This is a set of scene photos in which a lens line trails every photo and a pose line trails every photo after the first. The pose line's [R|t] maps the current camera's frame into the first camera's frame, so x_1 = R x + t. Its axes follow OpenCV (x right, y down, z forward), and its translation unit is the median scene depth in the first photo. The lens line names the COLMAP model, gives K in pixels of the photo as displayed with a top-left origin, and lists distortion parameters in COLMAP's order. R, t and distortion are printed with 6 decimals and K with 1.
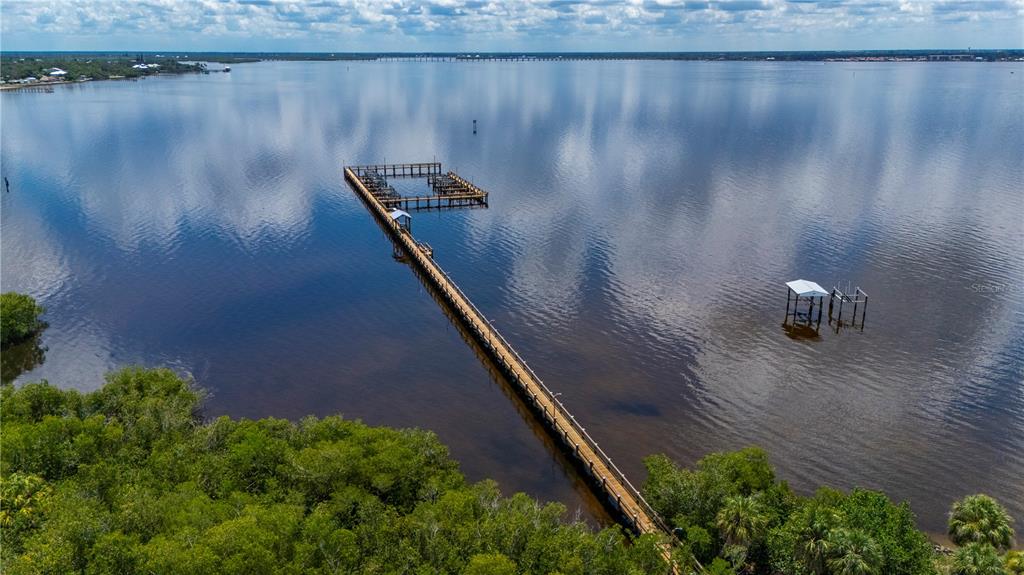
lens RADIAL K [[752.6, 0, 512.0], [0, 752.6, 287.5], [0, 0, 1]] dist [0.081507, -0.058606]
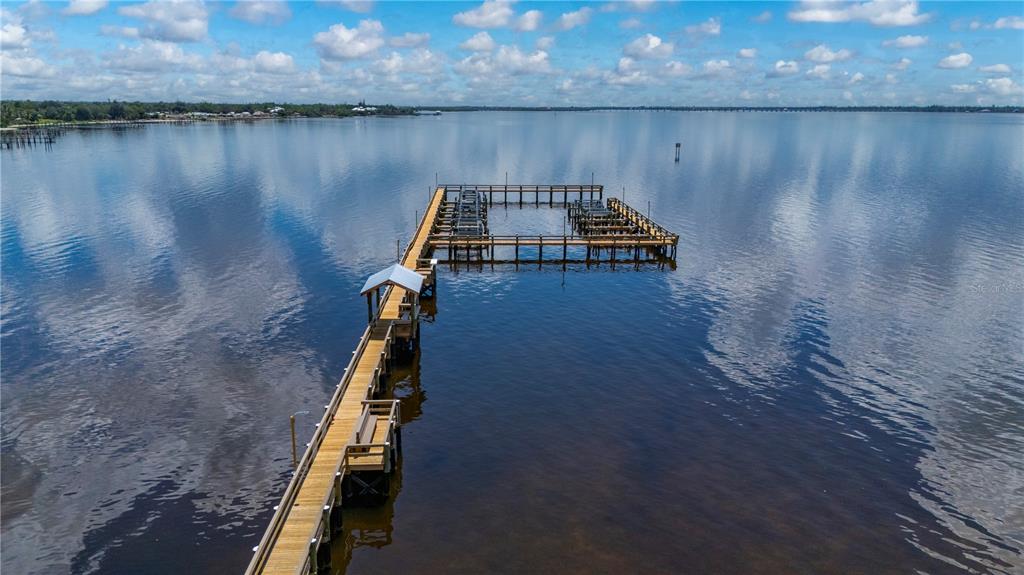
lens RADIAL K [[752.6, 0, 512.0], [0, 752.6, 287.5], [0, 0, 1]] dist [0.081507, -0.058606]
pose [[0.963225, 0.073922, -0.258326, -0.001666], [-0.091293, 0.994254, -0.055890, -0.011439], [0.252710, 0.077418, 0.964440, 0.100767]]
